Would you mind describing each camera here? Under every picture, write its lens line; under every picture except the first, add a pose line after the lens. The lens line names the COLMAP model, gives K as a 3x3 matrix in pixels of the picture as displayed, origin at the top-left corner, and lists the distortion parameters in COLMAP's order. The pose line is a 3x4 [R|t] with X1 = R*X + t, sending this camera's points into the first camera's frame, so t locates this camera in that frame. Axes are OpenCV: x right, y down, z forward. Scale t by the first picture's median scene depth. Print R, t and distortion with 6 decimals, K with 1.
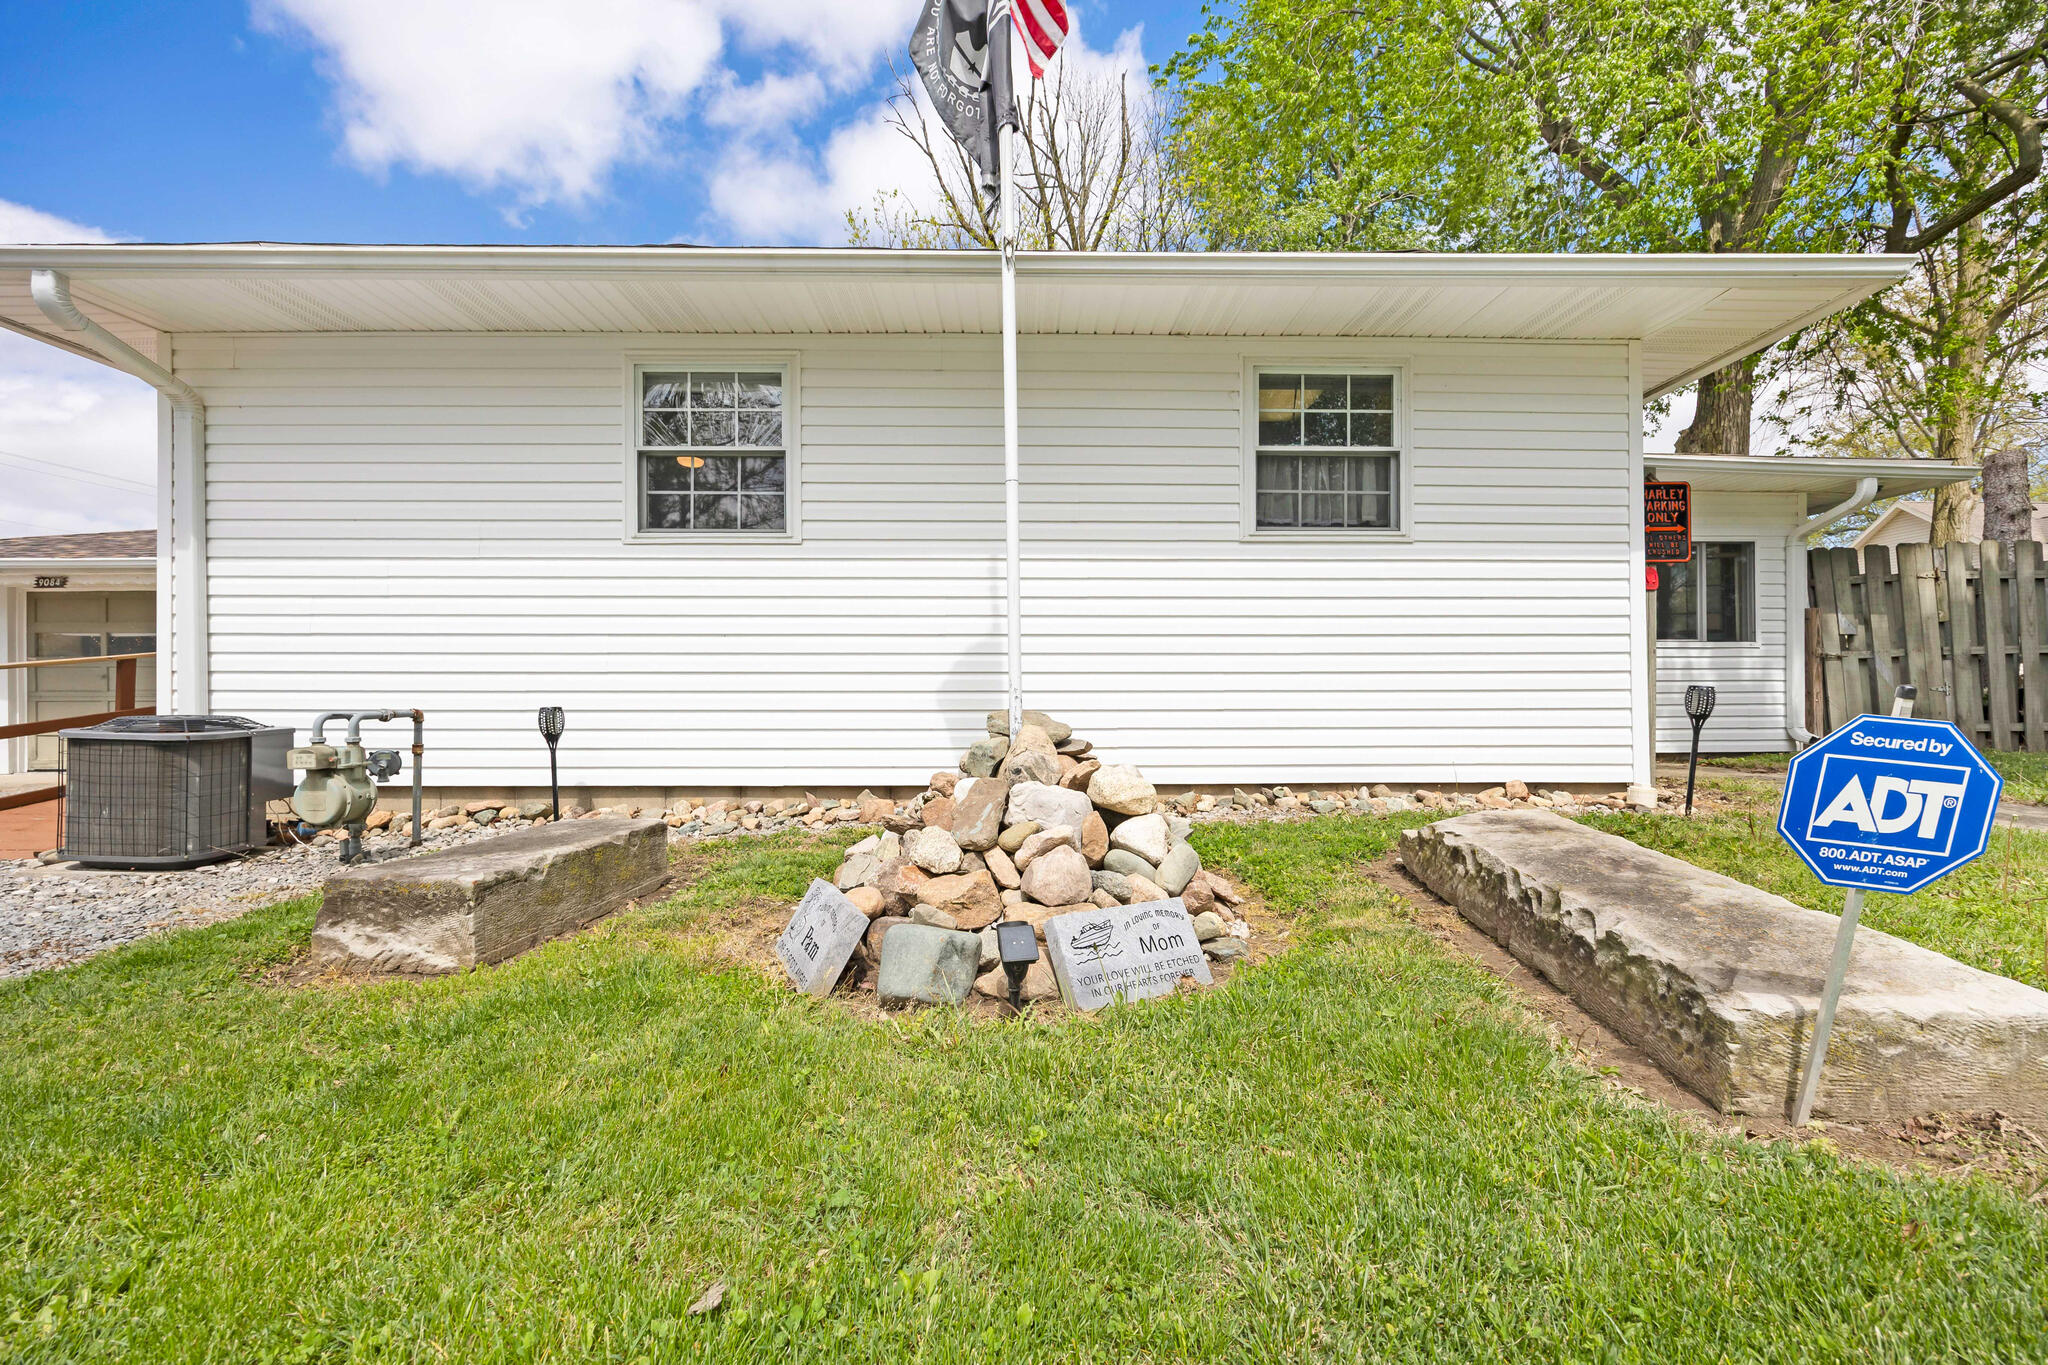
lens RADIAL K [[781.5, 0, 1022.6], [0, 781.5, 695.2], [0, 0, 1]] dist [-0.004966, 0.000670]
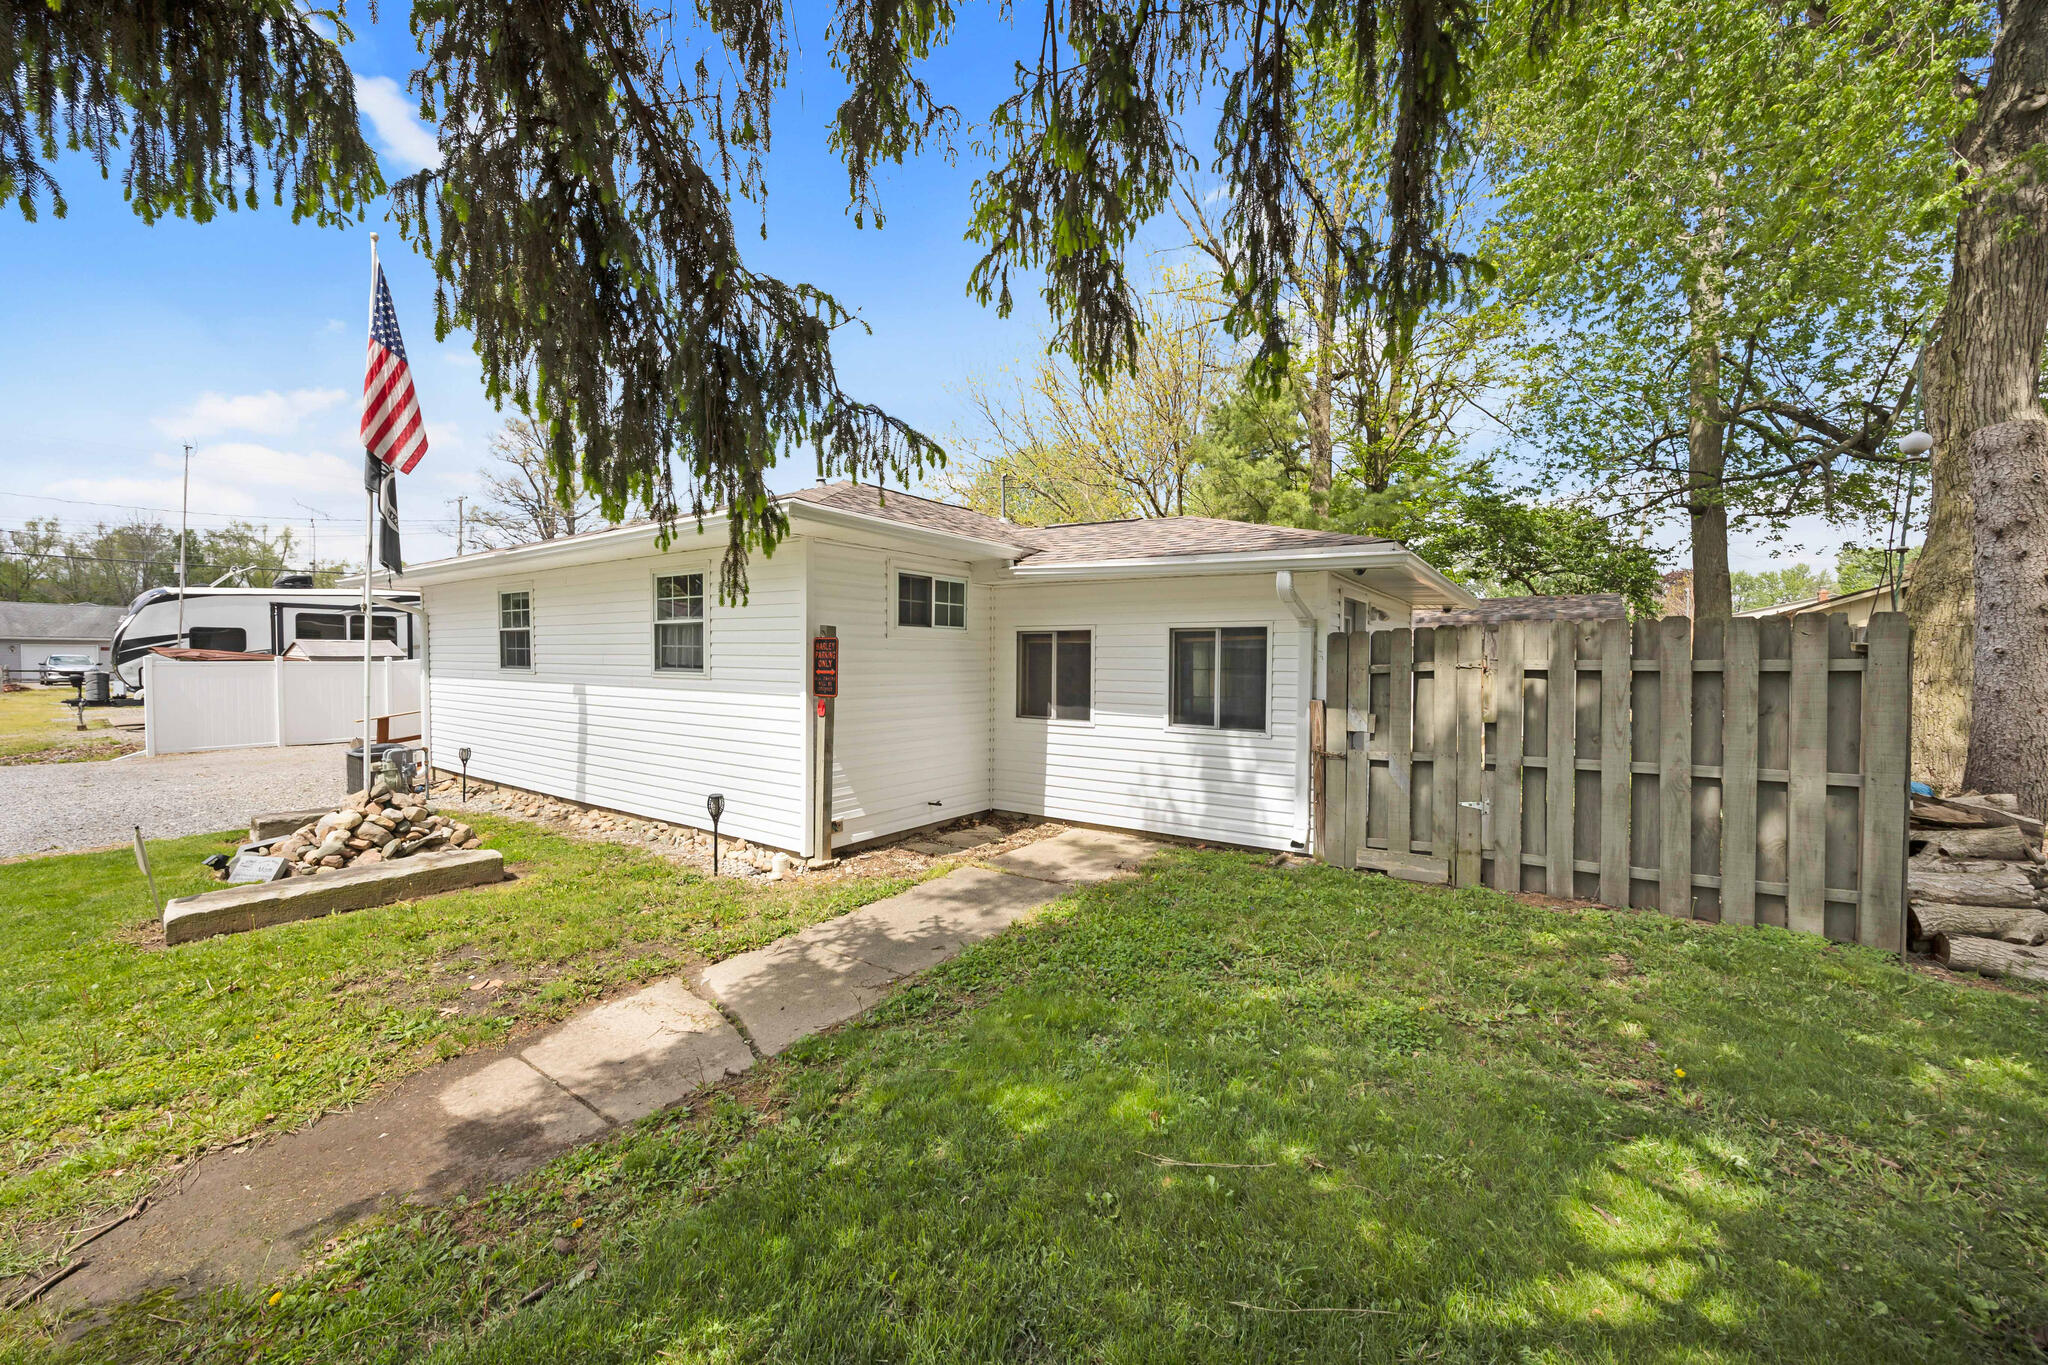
lens RADIAL K [[781.5, 0, 1020.1], [0, 781.5, 674.0], [0, 0, 1]] dist [-0.004966, 0.000670]
pose [[0.816343, 0.018205, -0.577281, 2.125191], [-0.003280, 0.999633, 0.026886, -0.280449], [0.577559, -0.020055, 0.816103, 0.100020]]
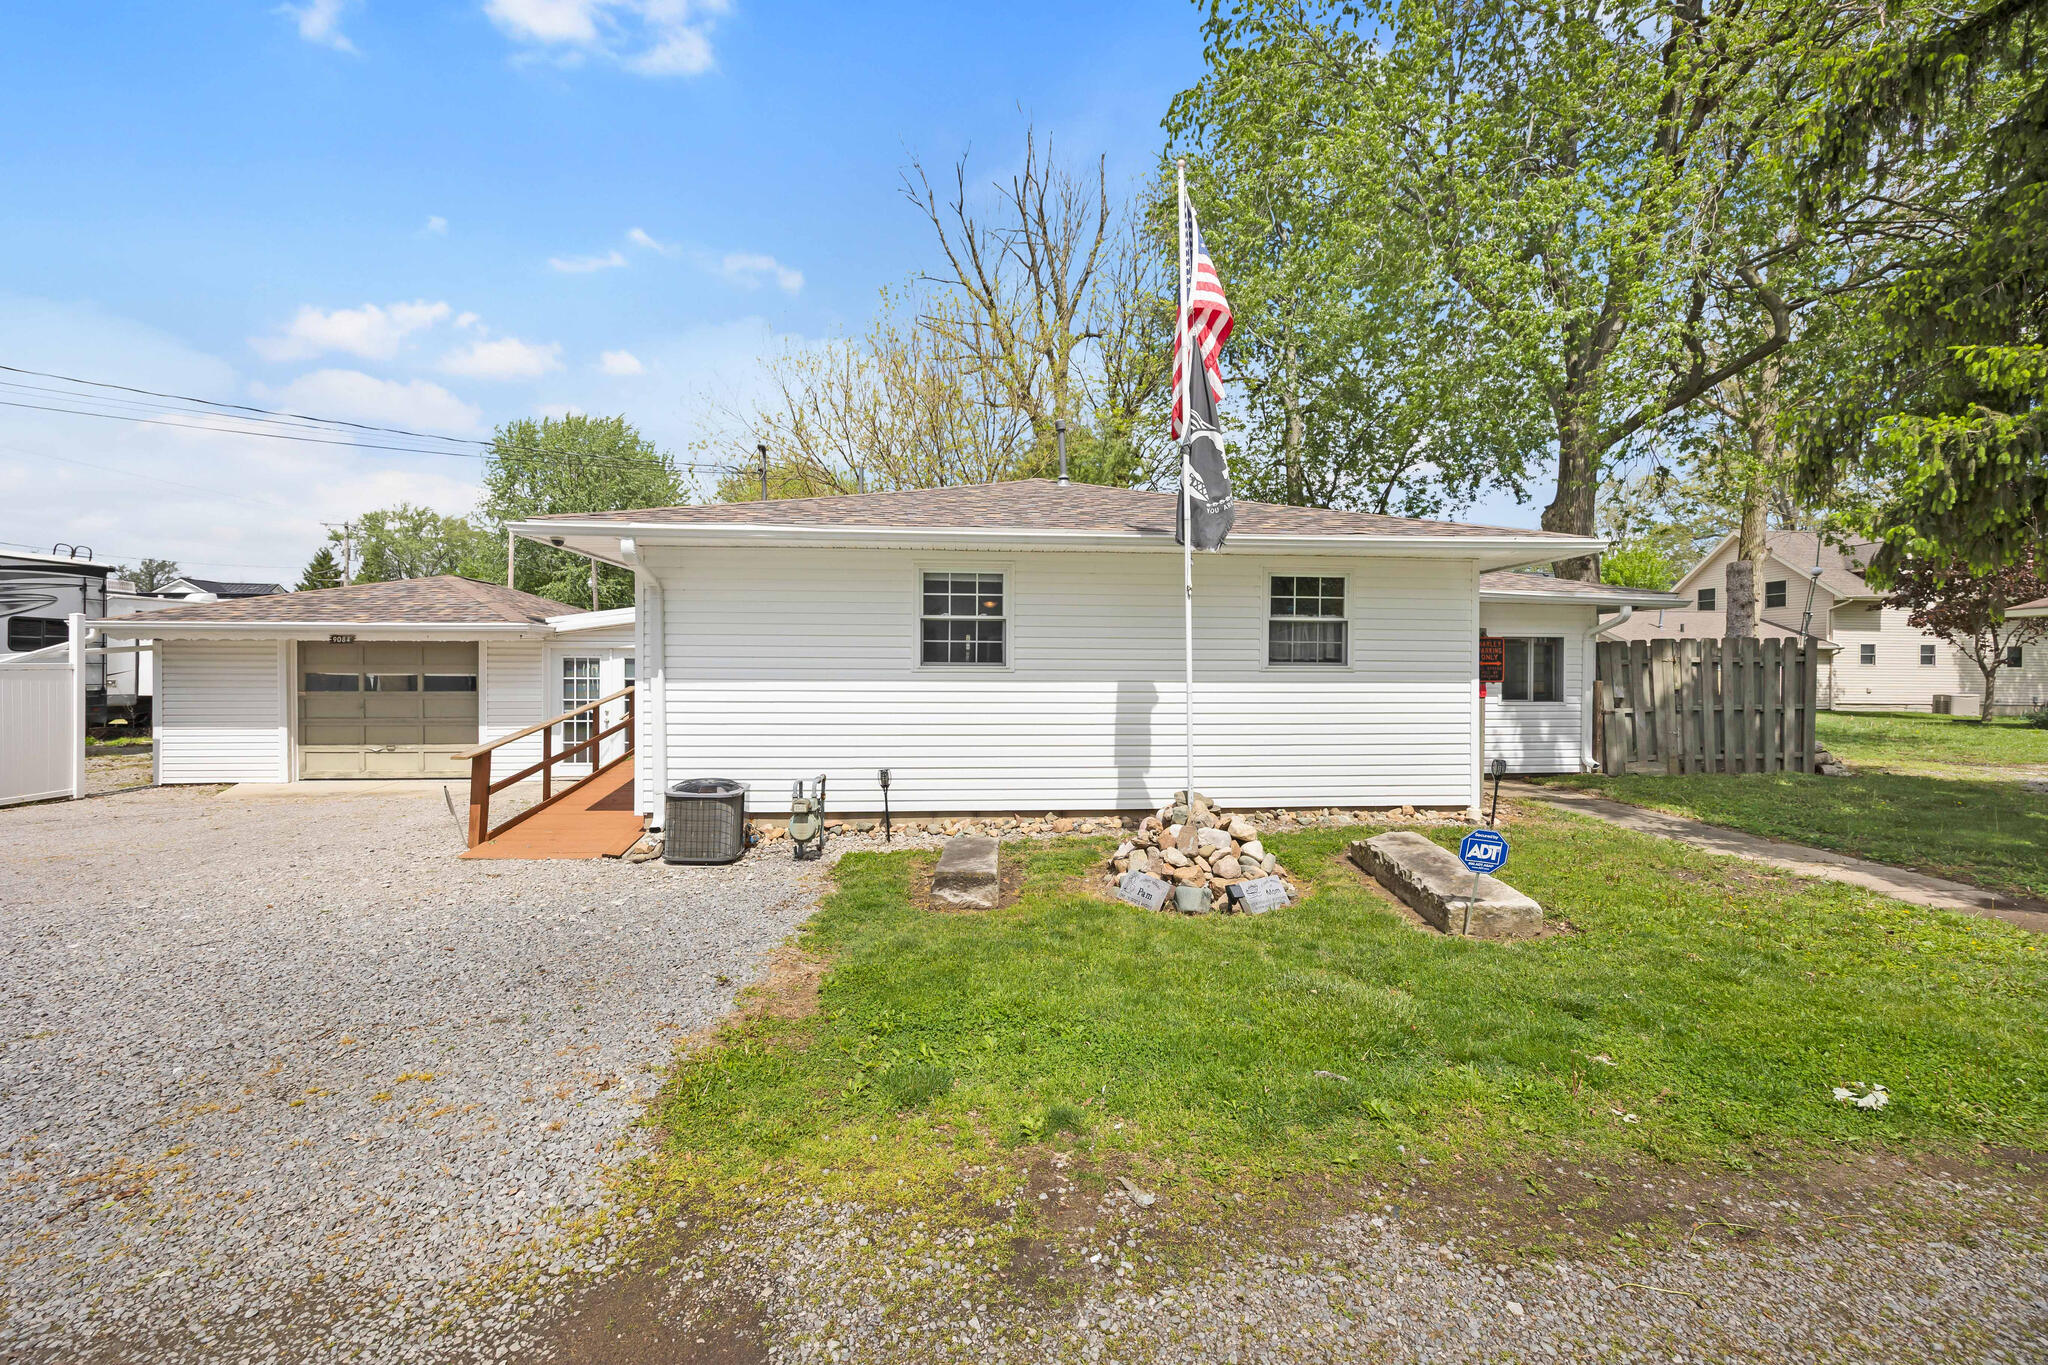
lens RADIAL K [[781.5, 0, 1007.9], [0, 781.5, 672.6], [0, 0, 1]] dist [-0.004966, 0.000670]
pose [[0.997693, 0.006823, 0.067547, -0.455051], [-0.007547, 0.999917, 0.010471, -0.230264], [-0.067470, -0.010957, 0.997661, -0.807796]]
